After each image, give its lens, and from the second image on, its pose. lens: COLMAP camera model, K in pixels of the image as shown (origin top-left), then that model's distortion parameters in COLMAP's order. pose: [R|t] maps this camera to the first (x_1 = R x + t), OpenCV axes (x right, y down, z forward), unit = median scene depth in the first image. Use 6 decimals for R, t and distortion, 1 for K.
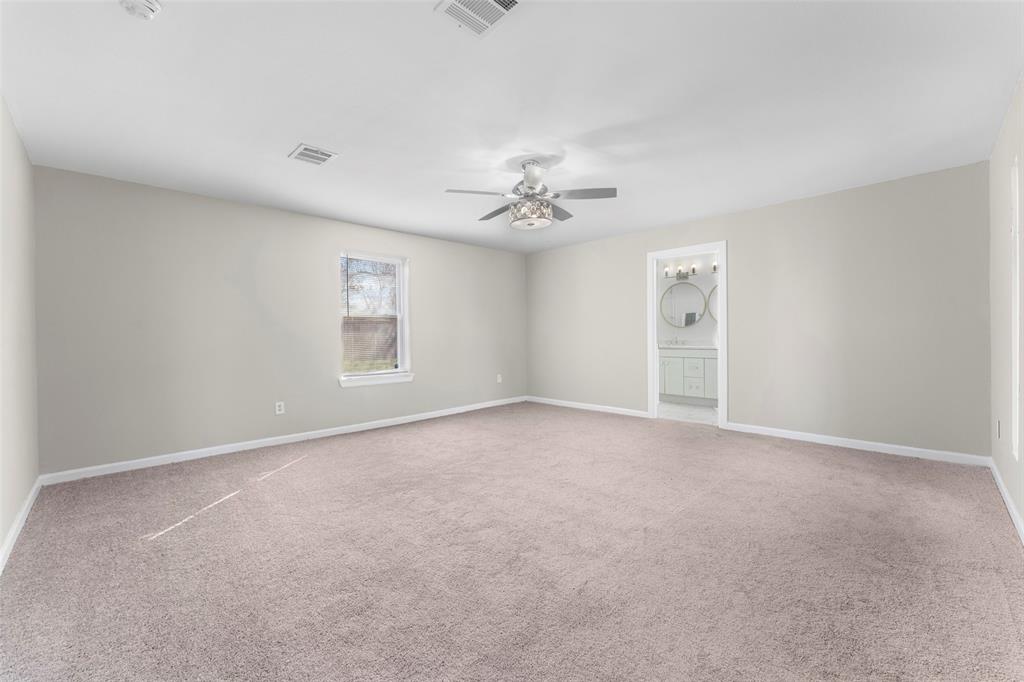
lens RADIAL K [[408.7, 0, 509.4], [0, 408.7, 336.5], [0, 0, 1]] dist [0.001378, -0.000706]
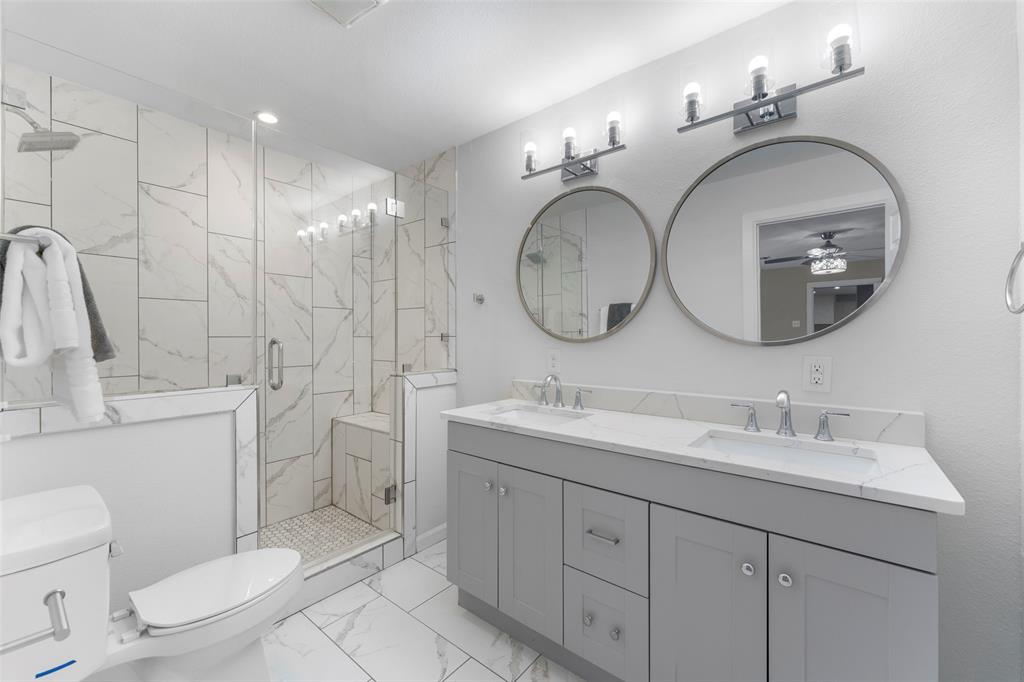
lens RADIAL K [[408.7, 0, 514.5], [0, 408.7, 340.1], [0, 0, 1]] dist [0.001378, -0.000706]
pose [[0.993757, 0.005208, 0.111445, 0.348004], [-0.004497, 0.999968, -0.006628, -0.022978], [-0.111476, 0.006085, 0.993749, 0.722549]]
